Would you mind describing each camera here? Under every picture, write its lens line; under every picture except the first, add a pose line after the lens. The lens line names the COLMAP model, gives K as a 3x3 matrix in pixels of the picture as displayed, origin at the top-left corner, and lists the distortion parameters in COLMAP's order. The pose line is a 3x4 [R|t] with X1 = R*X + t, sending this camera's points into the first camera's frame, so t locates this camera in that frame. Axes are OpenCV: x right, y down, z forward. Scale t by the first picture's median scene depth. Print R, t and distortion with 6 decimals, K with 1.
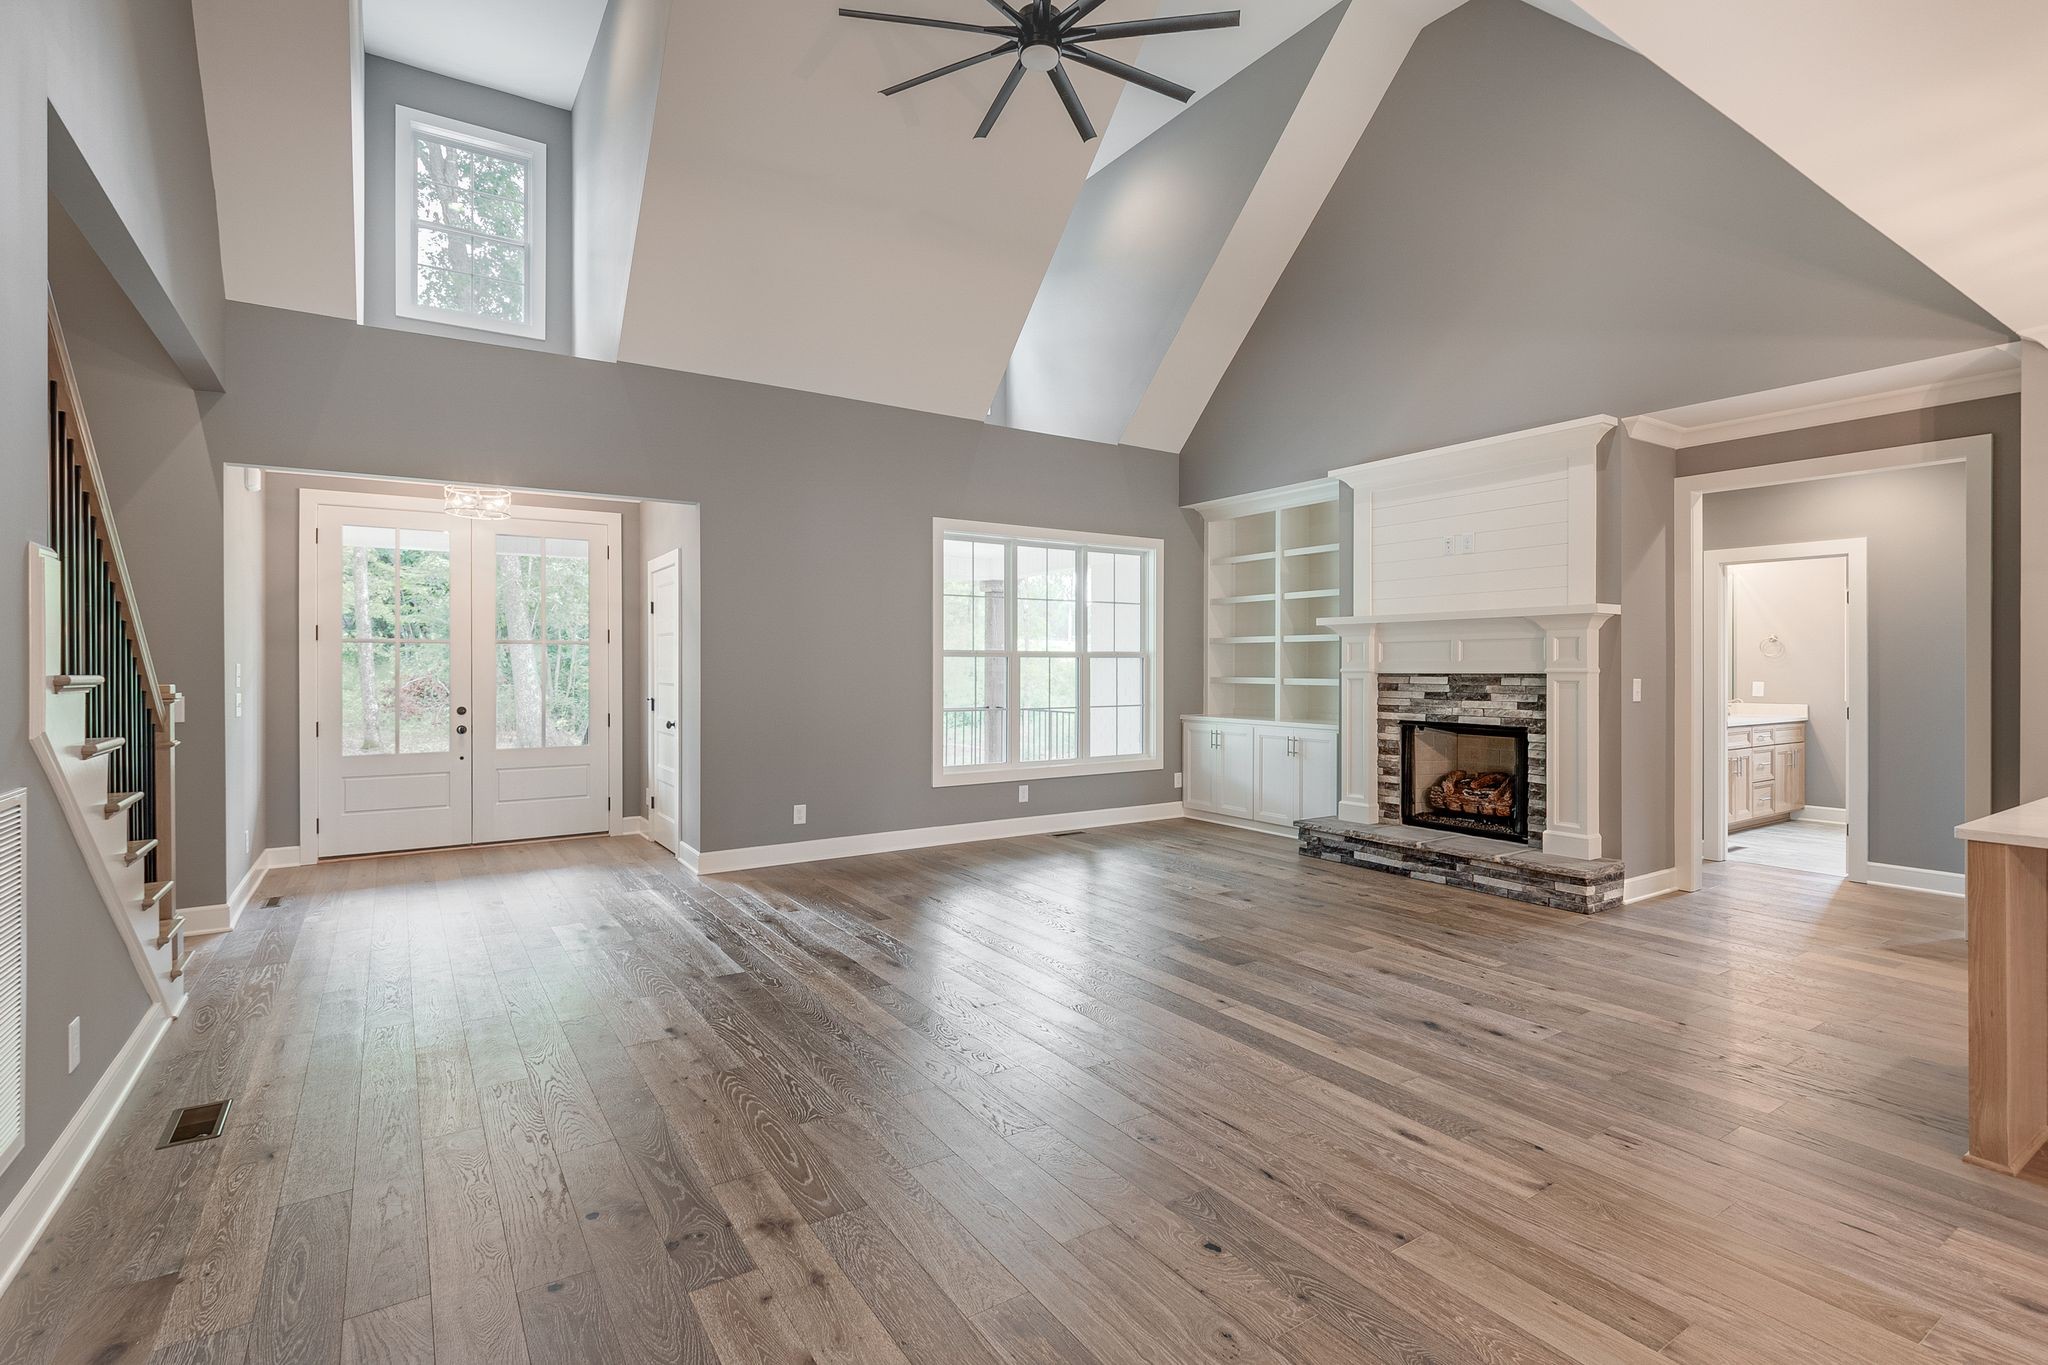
lens RADIAL K [[984.2, 0, 1059.4], [0, 984.2, 664.8], [0, 0, 1]] dist [0.000945, -0.000401]
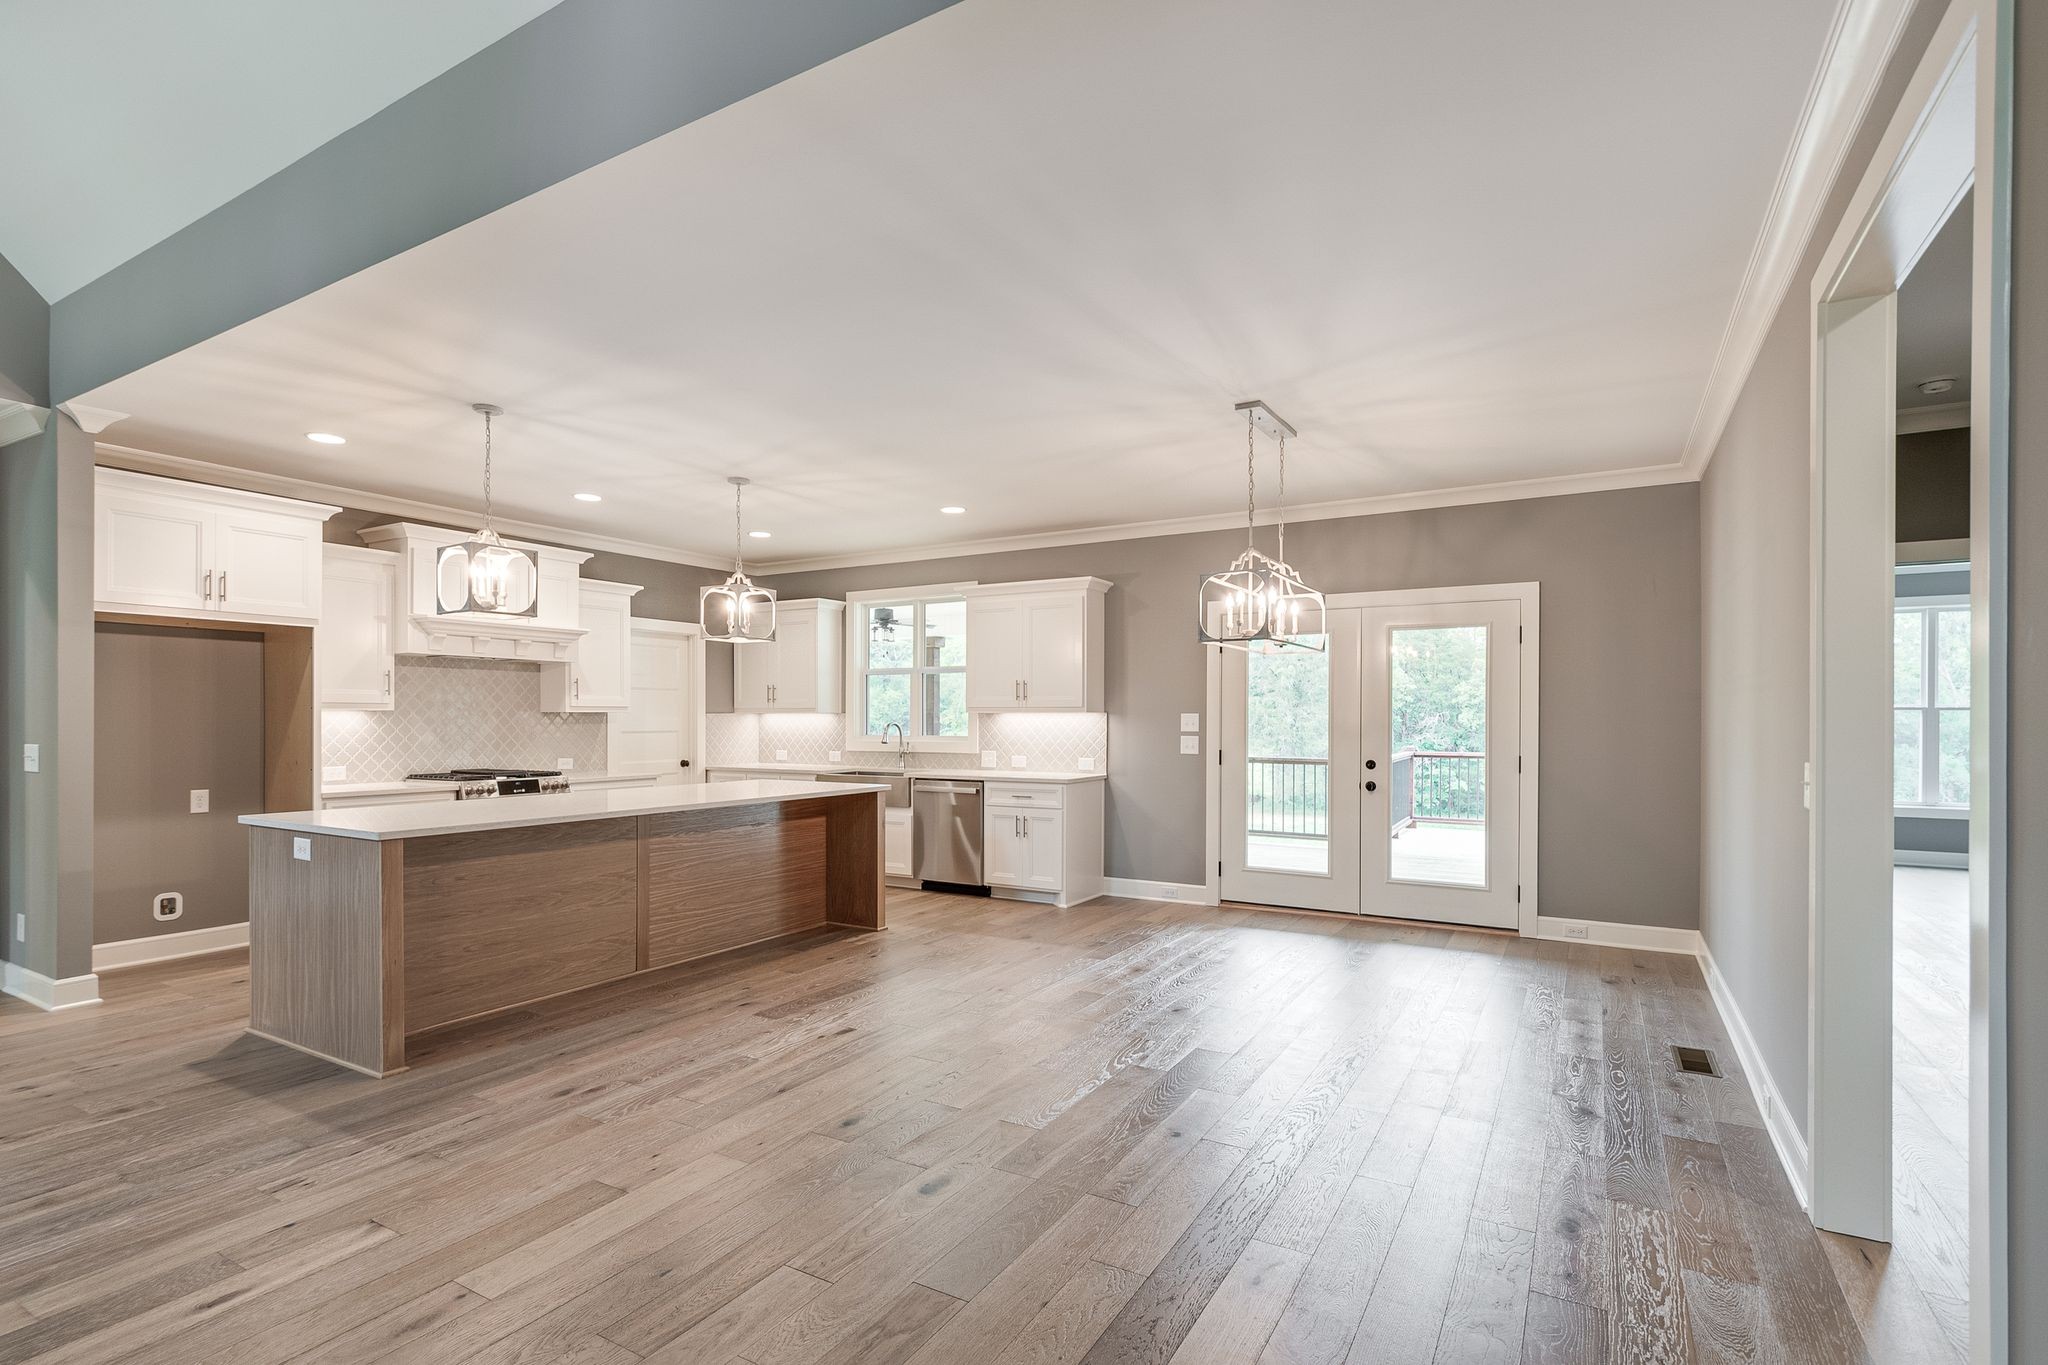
lens RADIAL K [[985.7, 0, 970.7], [0, 985.7, 722.9], [0, 0, 1]] dist [0.002666, 0.000710]
pose [[-0.399123, -0.002879, 0.916893, -0.272808], [-0.001668, 0.999996, 0.002413, 0.006227], [-0.916896, -0.000566, -0.399126, 0.344051]]
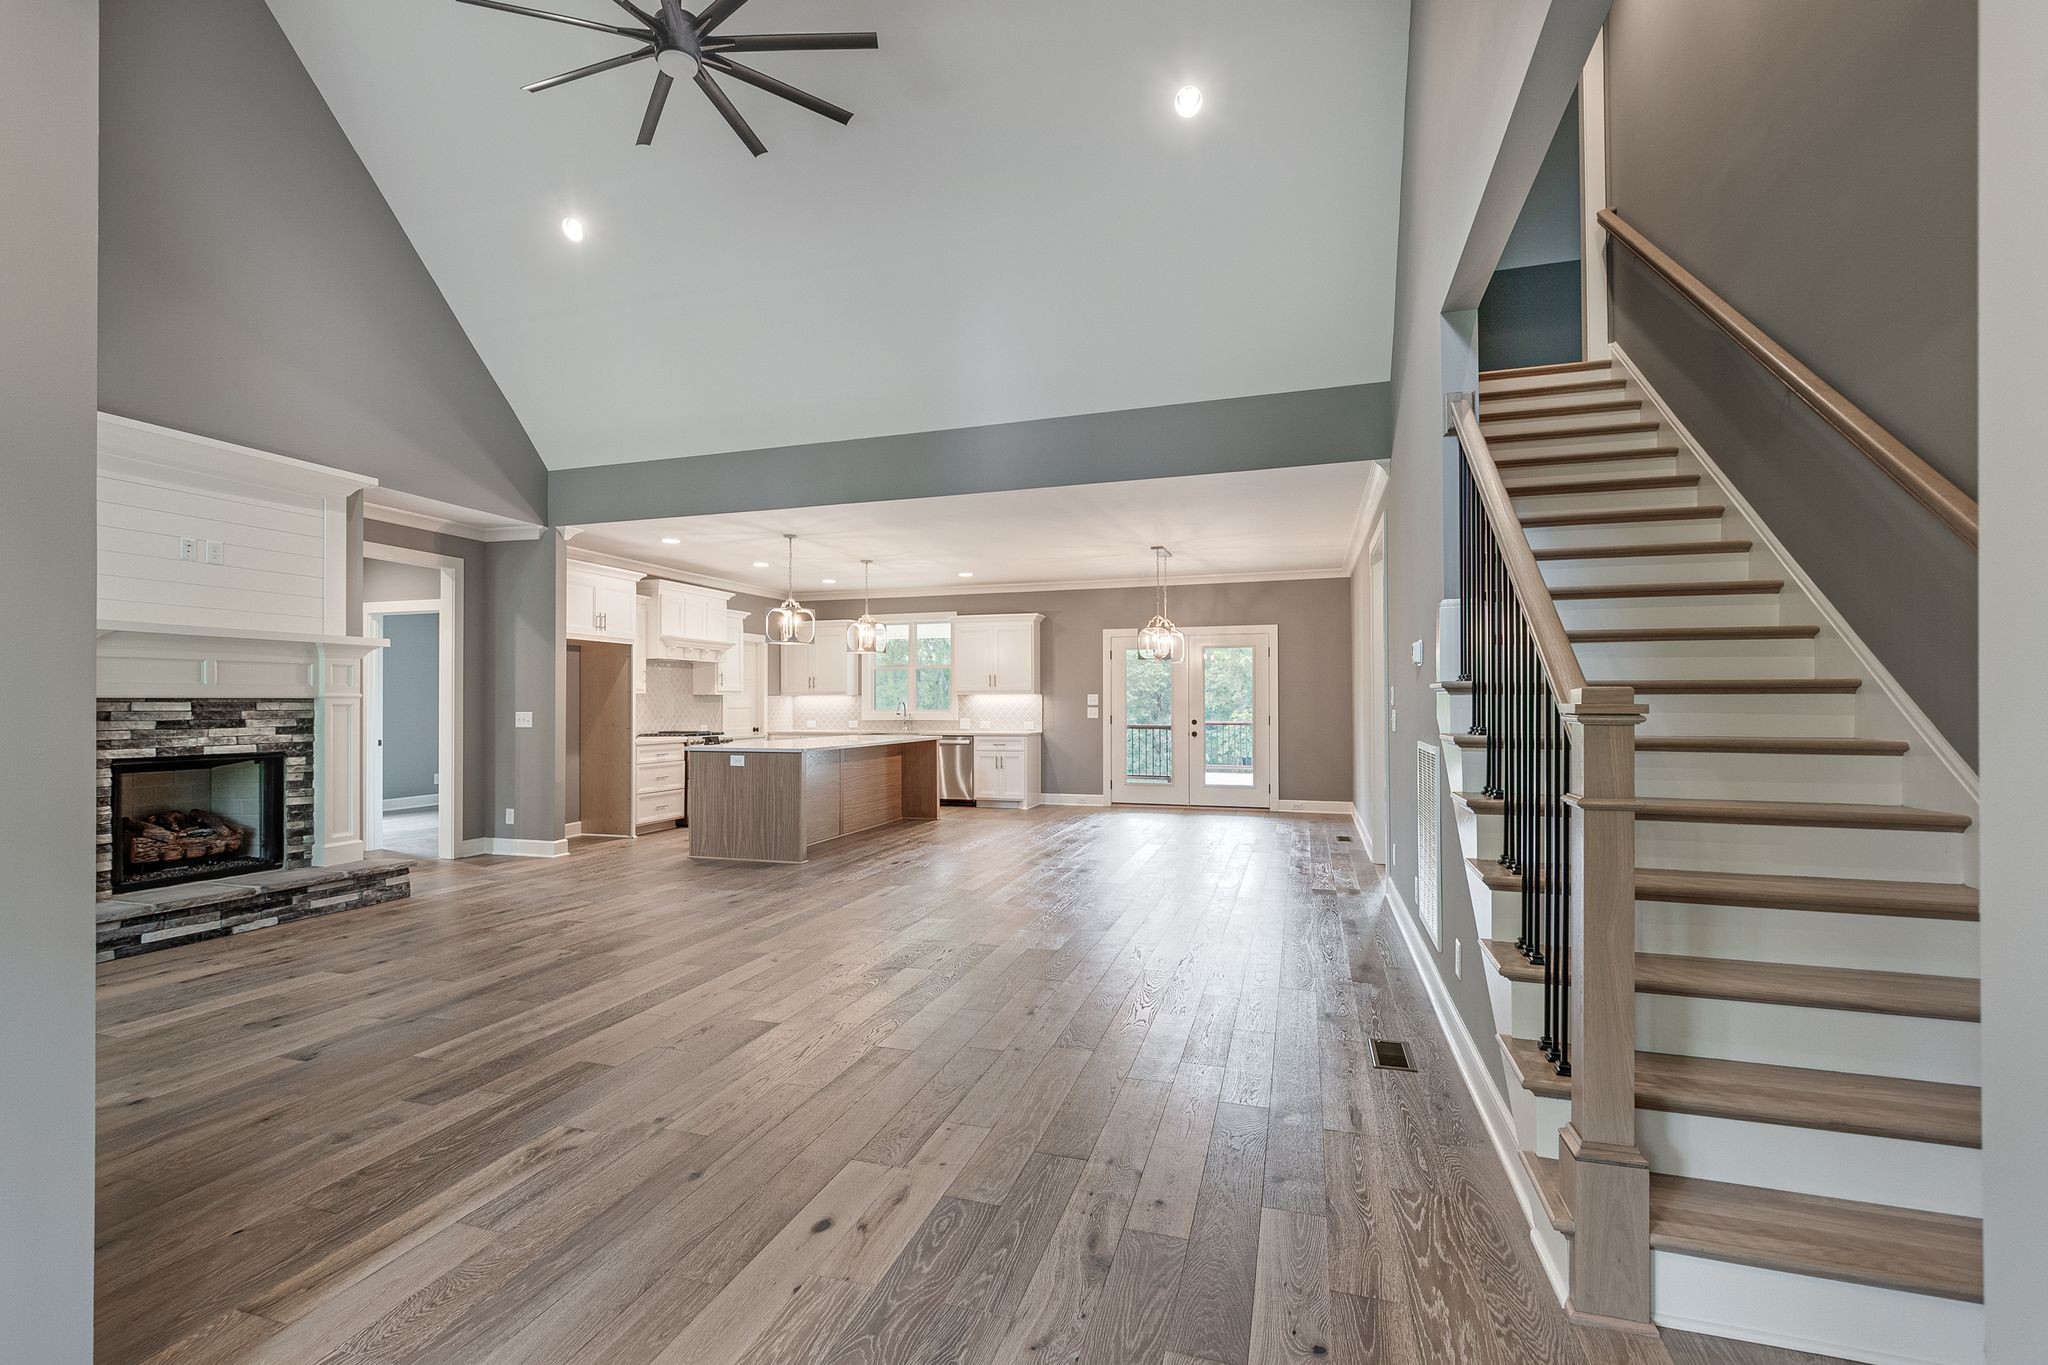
lens RADIAL K [[931.4, 0, 986.4], [0, 931.4, 691.7], [0, 0, 1]] dist [-0.008641, -0.001048]
pose [[-0.602605, 0.013384, 0.797927, -0.680498], [0.003802, 0.999896, -0.013900, 0.017388], [-0.798031, -0.005343, -0.602593, 0.950783]]
